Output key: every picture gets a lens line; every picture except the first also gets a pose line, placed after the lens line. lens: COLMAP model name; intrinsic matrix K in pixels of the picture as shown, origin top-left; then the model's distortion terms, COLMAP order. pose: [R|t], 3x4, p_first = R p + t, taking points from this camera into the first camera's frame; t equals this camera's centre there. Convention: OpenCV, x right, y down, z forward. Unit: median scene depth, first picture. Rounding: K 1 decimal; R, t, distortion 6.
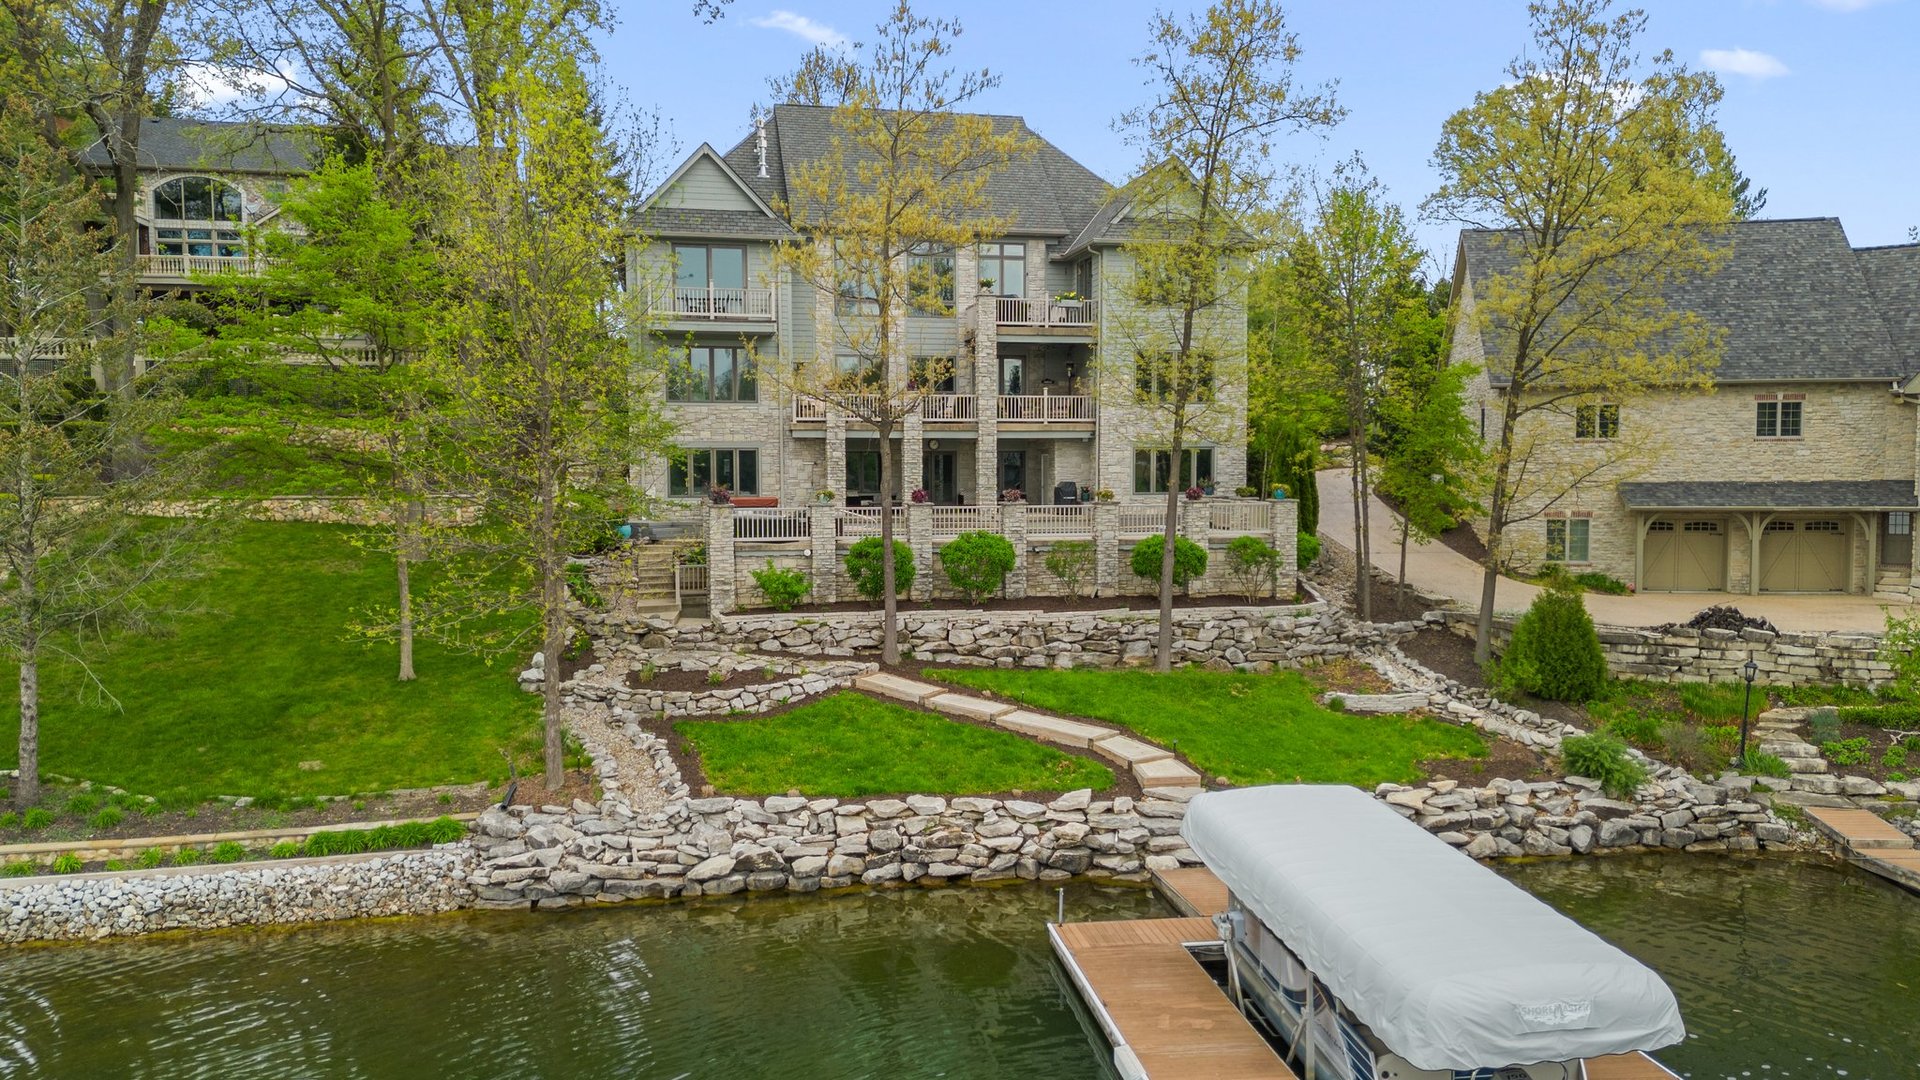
lens RADIAL K [[1390.6, 0, 964.1], [0, 1390.6, 542.2], [0, 0, 1]] dist [0.111437, -0.120654]
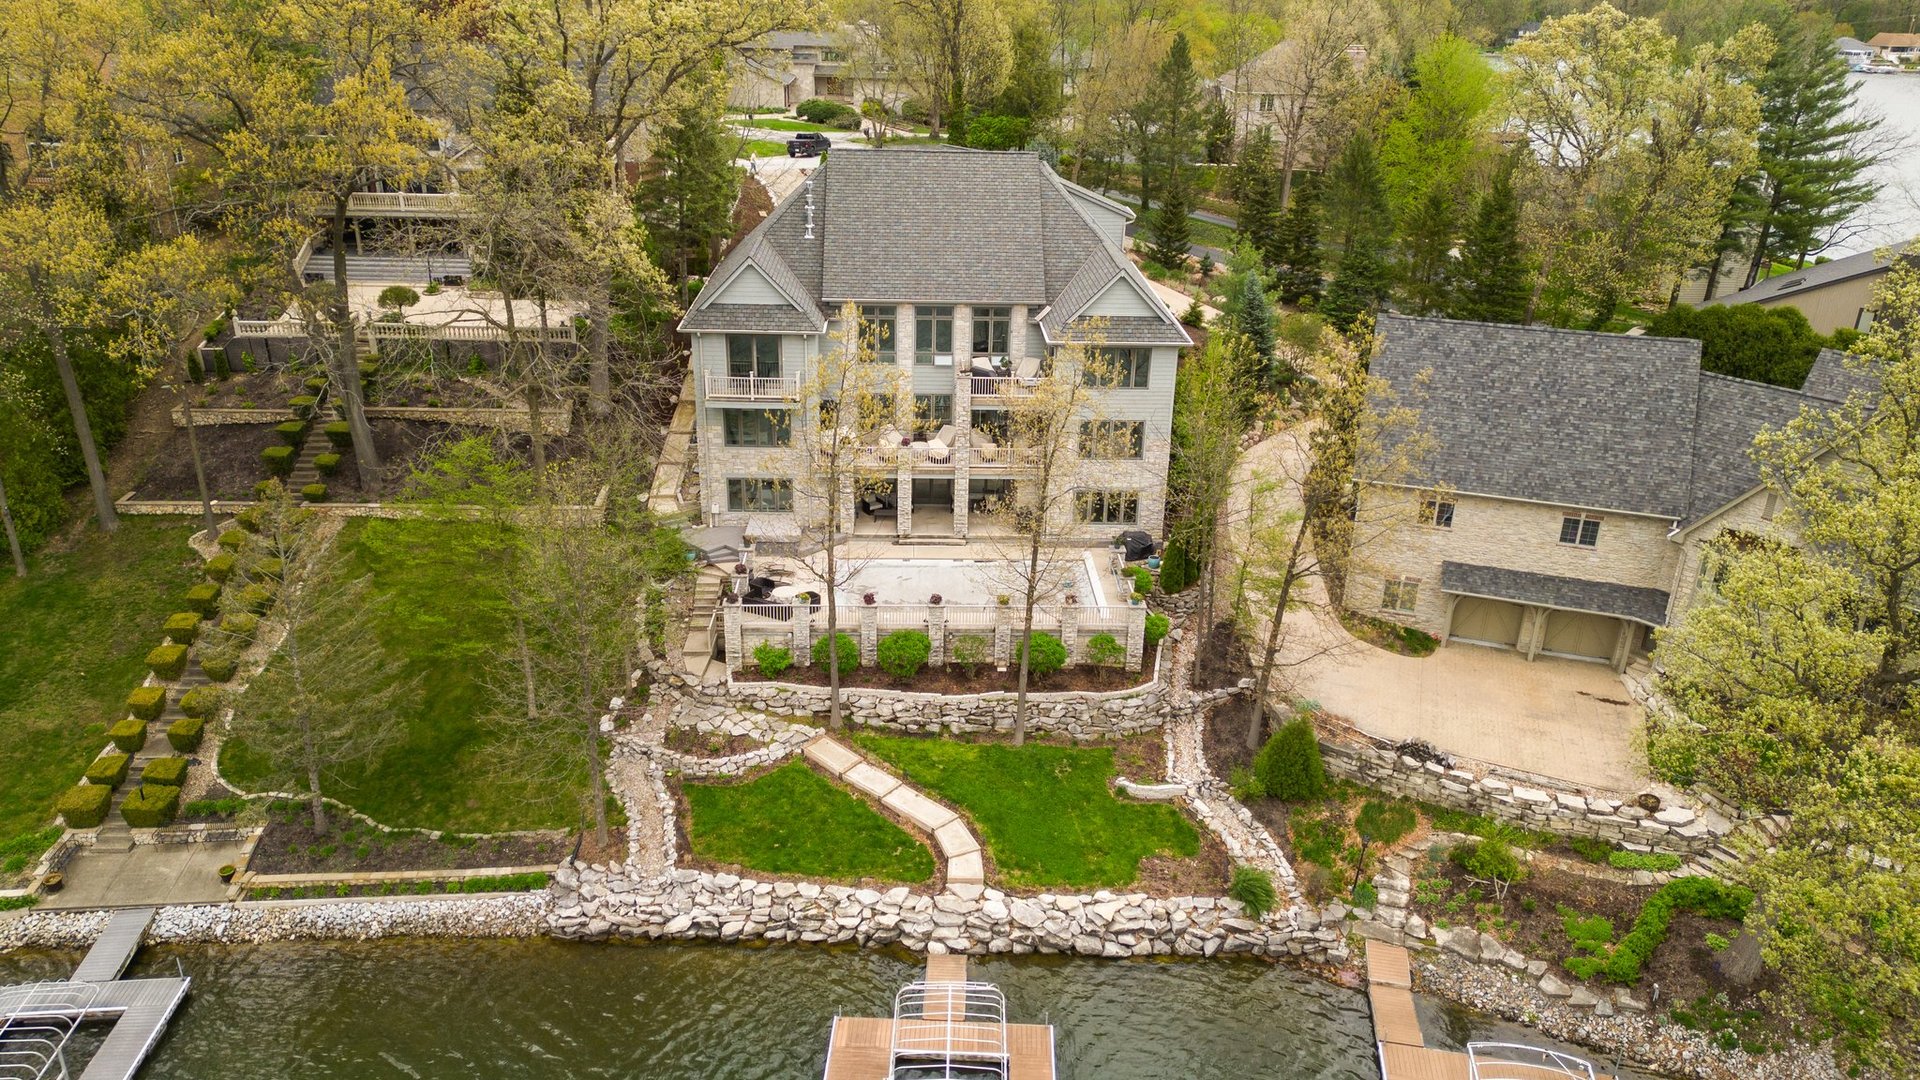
lens RADIAL K [[1333.9, 0, 961.4], [0, 1333.9, 539.3], [0, 0, 1]] dist [0.110834, -0.117818]
pose [[0.984373, 0.093226, -0.149391, 0.276845], [-0.037082, 0.939083, 0.341684, -0.596483], [0.172145, -0.330805, 0.927865, -0.256910]]
